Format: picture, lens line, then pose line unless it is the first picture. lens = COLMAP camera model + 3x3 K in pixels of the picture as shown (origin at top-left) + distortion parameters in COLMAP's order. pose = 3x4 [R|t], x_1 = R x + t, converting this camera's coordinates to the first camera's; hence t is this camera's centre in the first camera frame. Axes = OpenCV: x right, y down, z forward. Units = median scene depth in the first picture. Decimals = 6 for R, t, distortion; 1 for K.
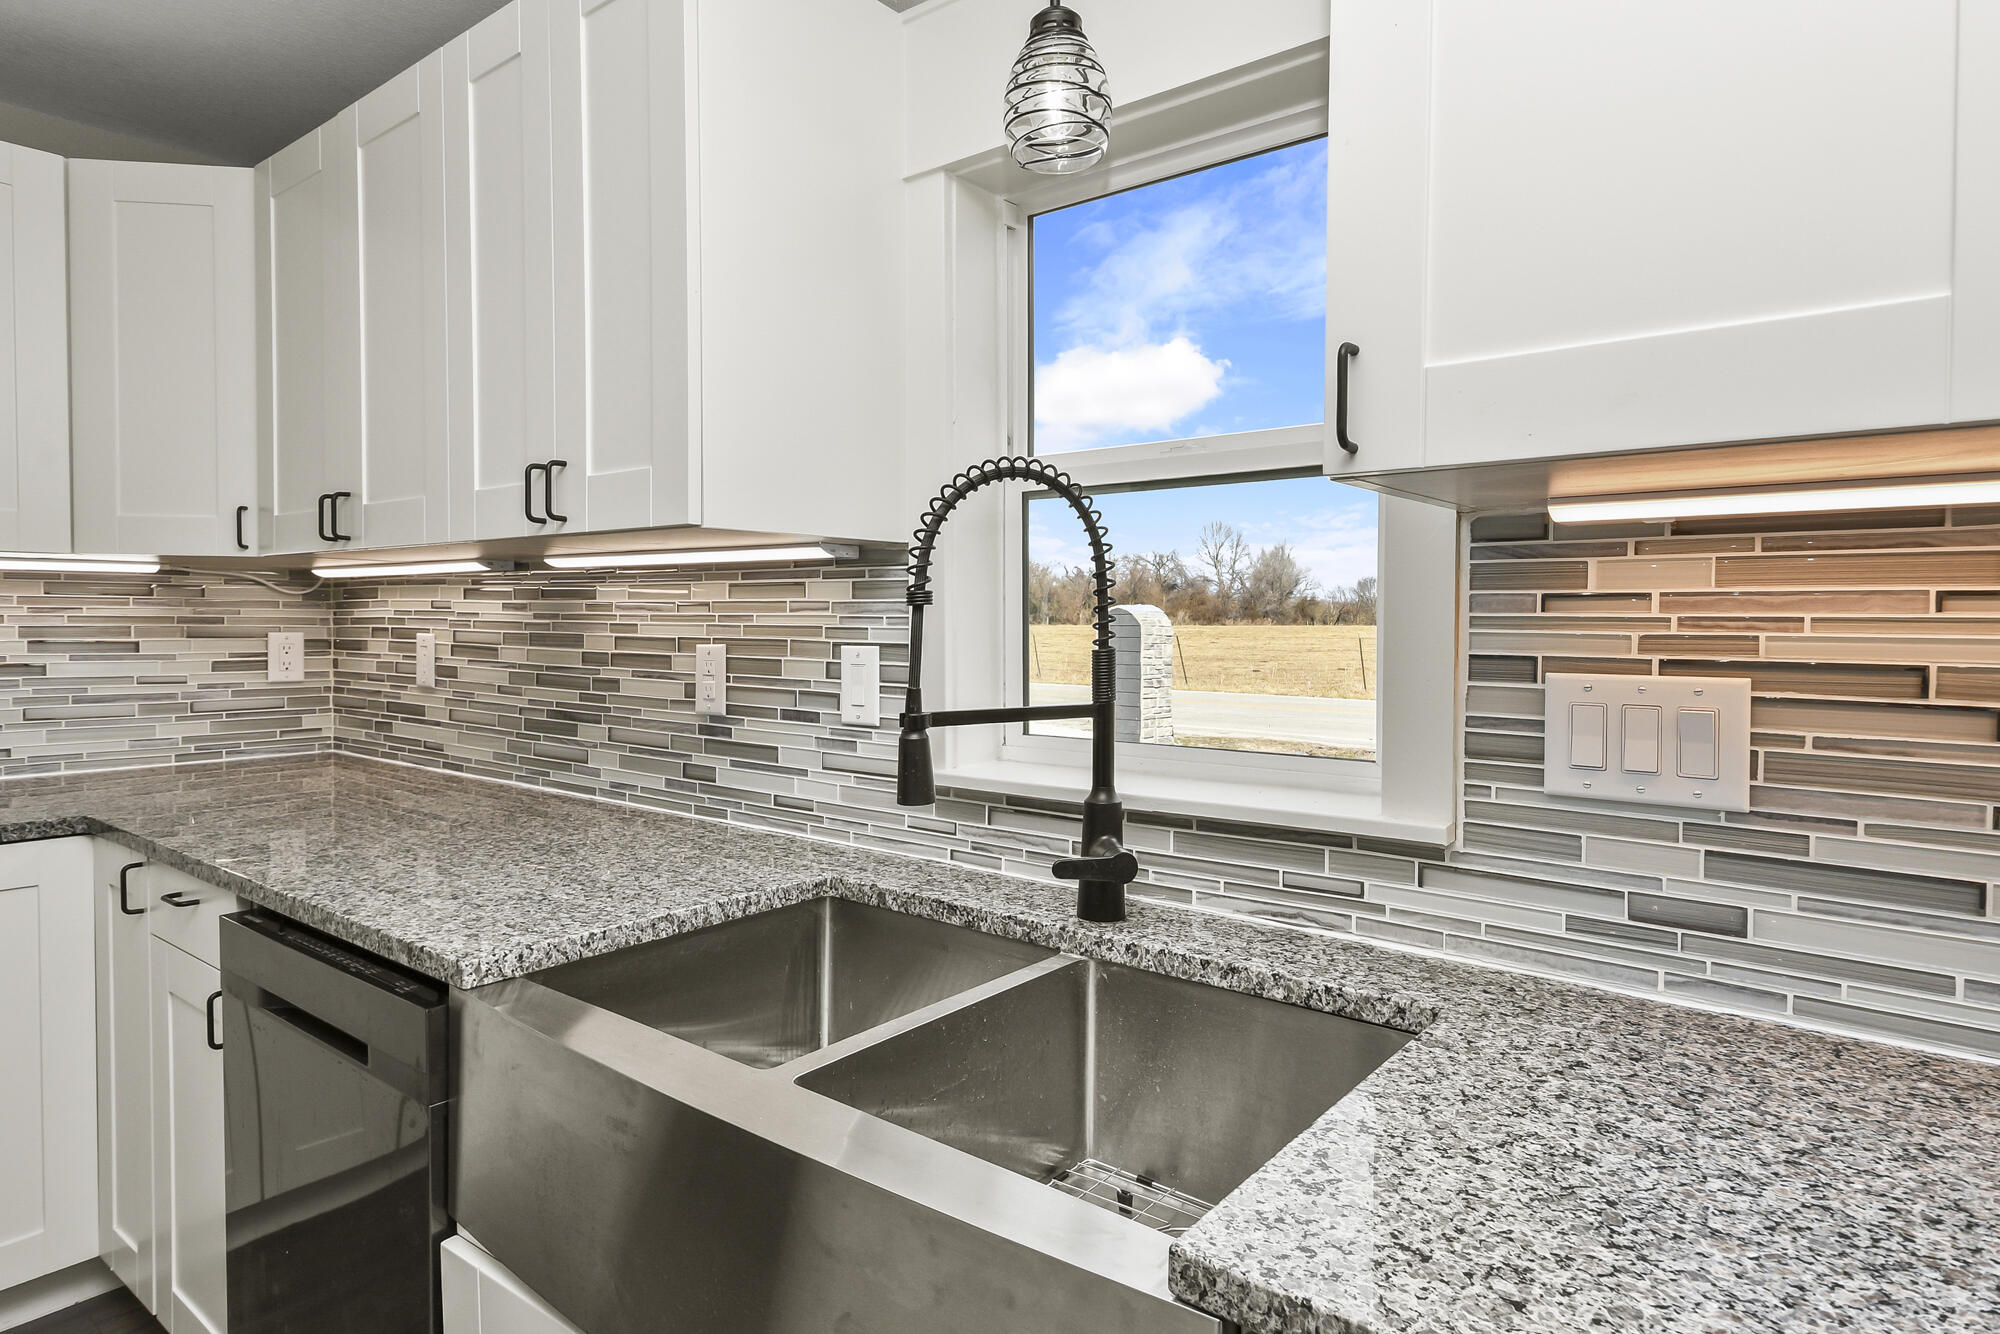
lens RADIAL K [[1114.4, 0, 988.9], [0, 1114.4, 647.1], [0, 0, 1]] dist [0.036148, -0.014257]
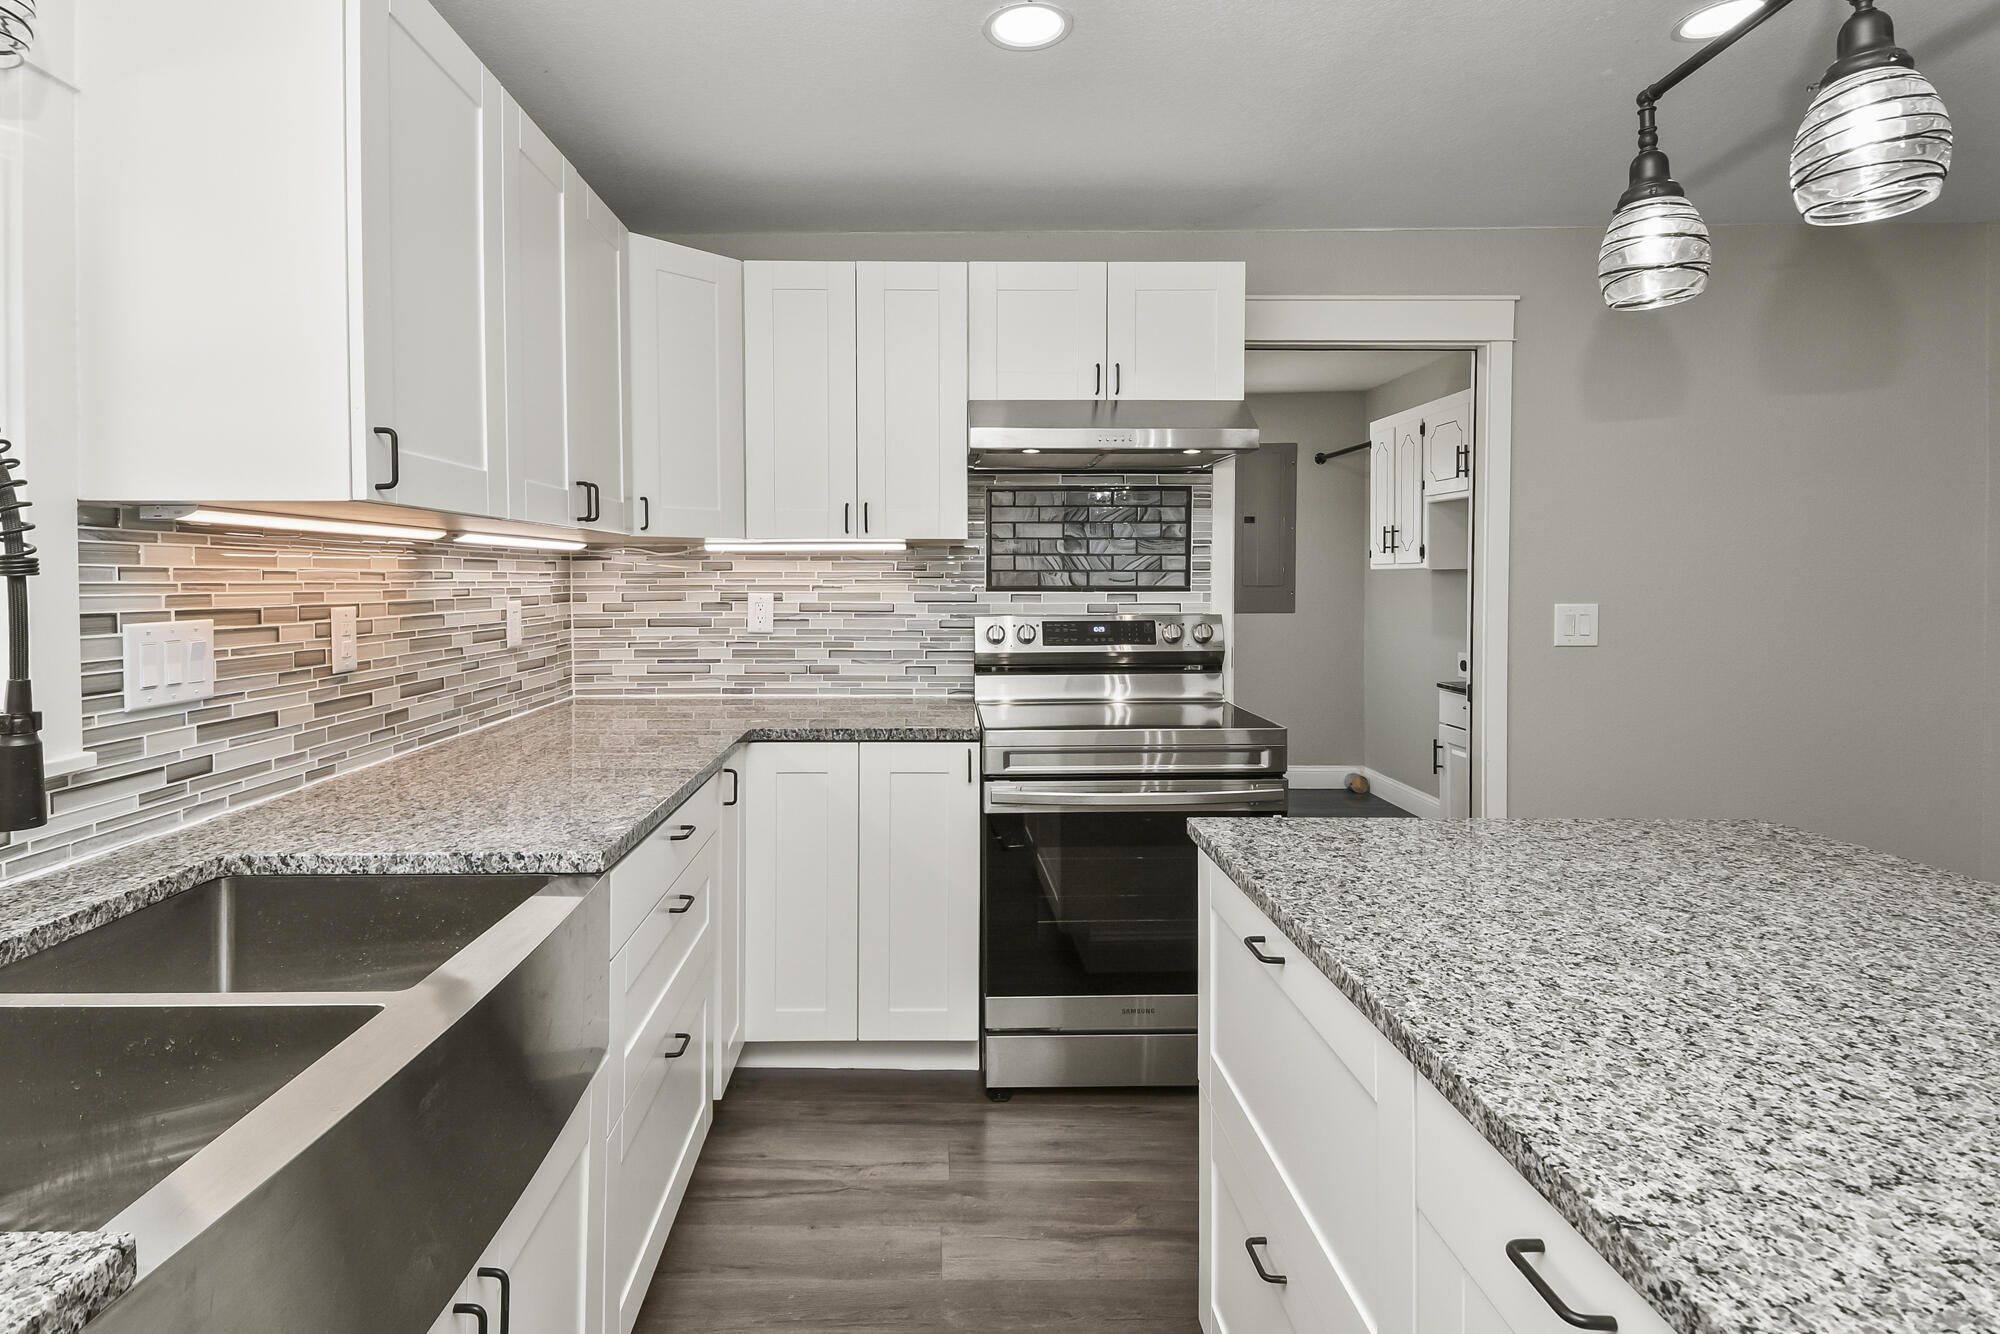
lens RADIAL K [[1010.9, 0, 965.5], [0, 1010.9, 602.7], [0, 0, 1]] dist [0.035389, -0.019154]
pose [[-0.644740, -0.021555, 0.764098, -0.964392], [0.018163, 0.998888, 0.043504, -0.033900], [-0.764186, 0.041927, -0.643632, 0.873782]]
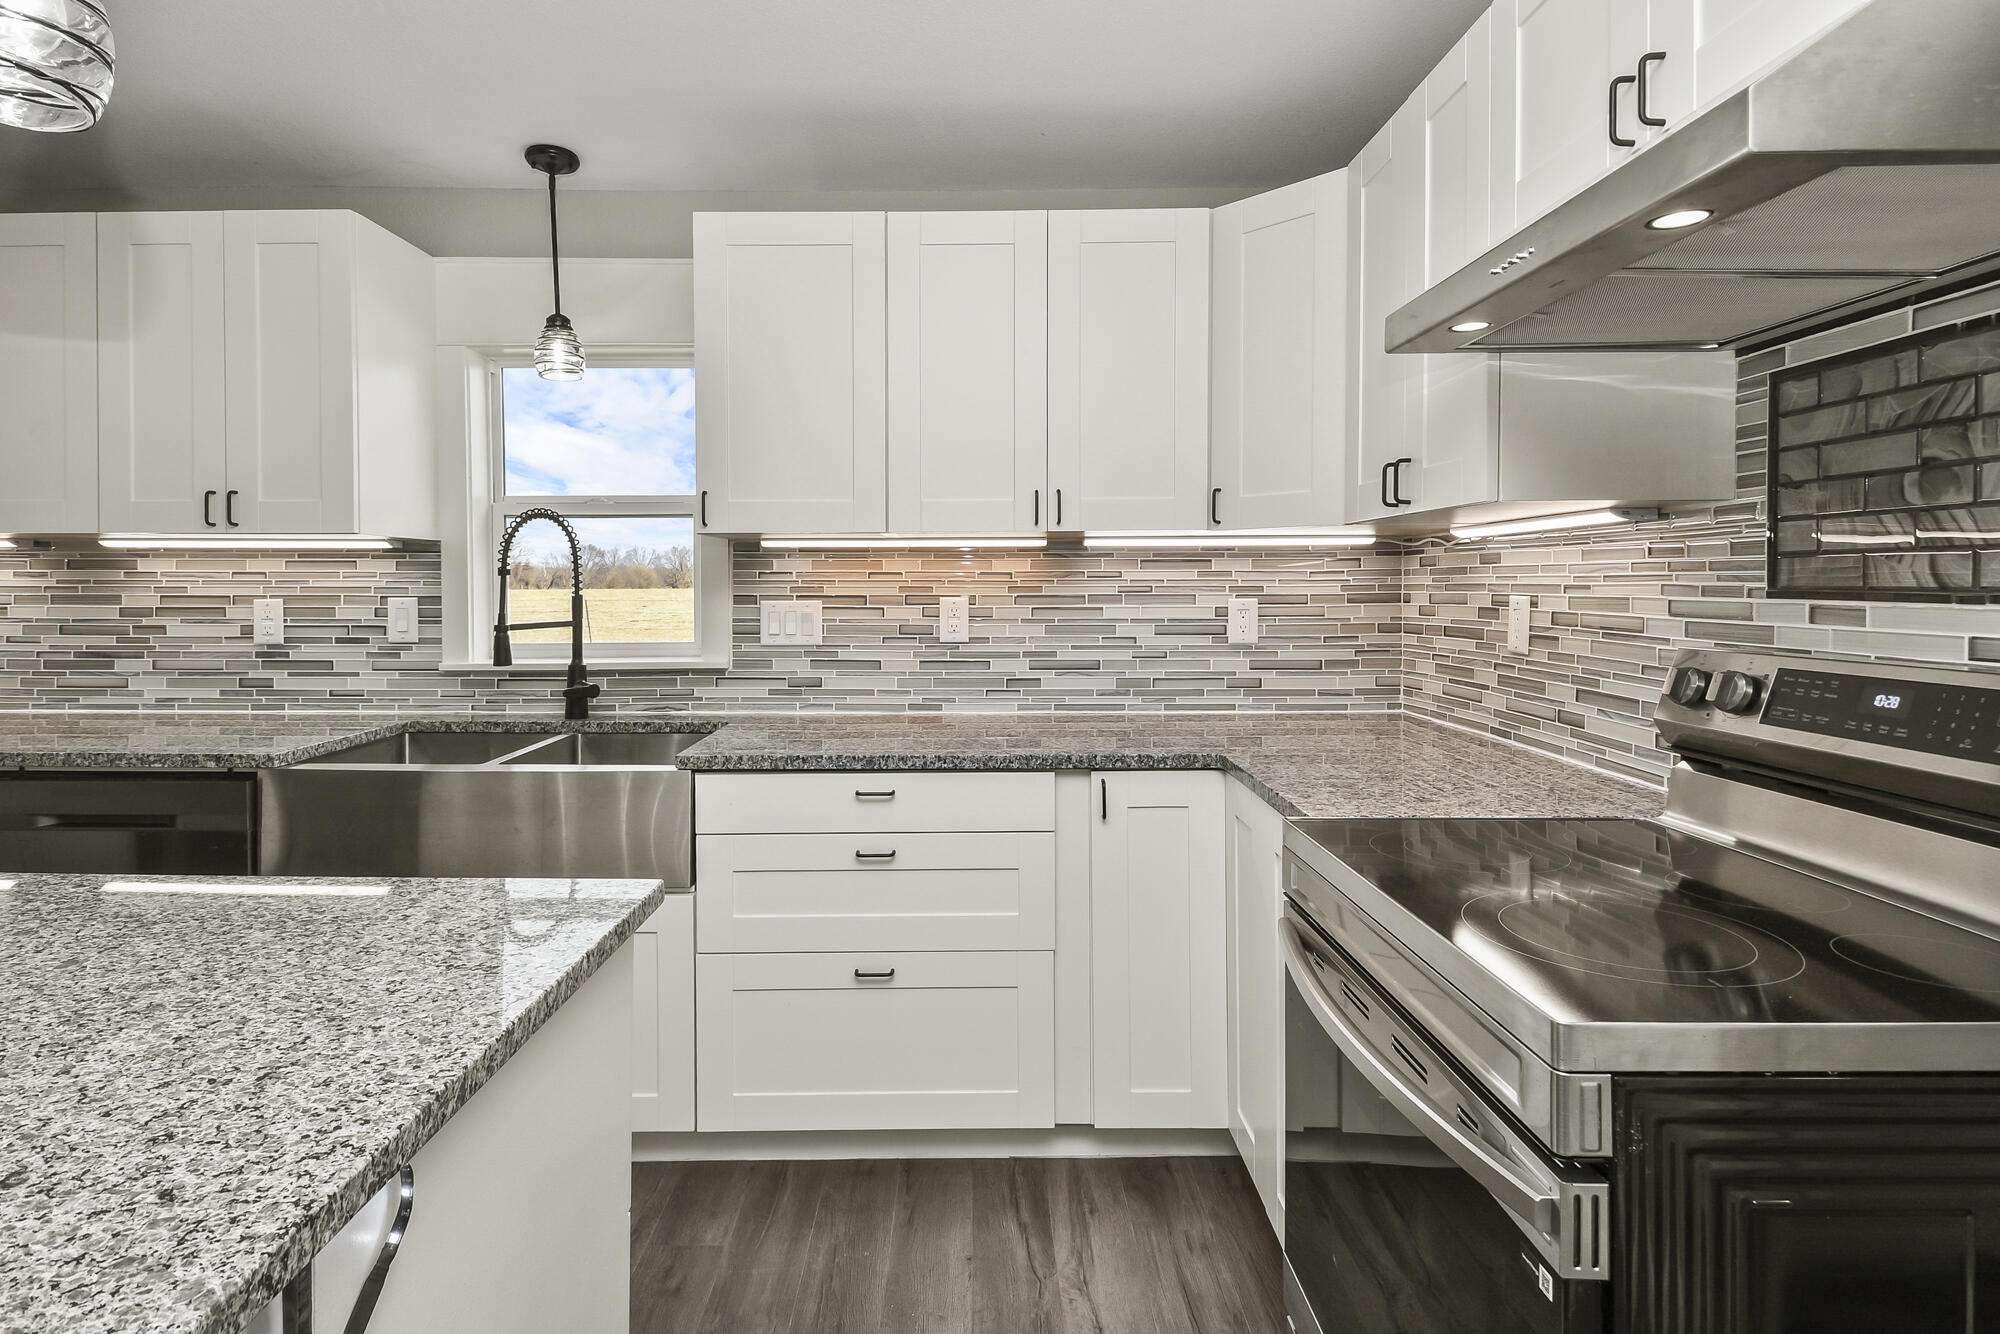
lens RADIAL K [[1010.9, 0, 965.5], [0, 1010.9, 602.7], [0, 0, 1]] dist [0.035389, -0.019154]
pose [[0.771173, -0.016964, 0.636399, -0.576996], [0.020832, 0.999782, 0.001407, 0.029123], [-0.636284, 0.012173, 0.771359, -1.023334]]
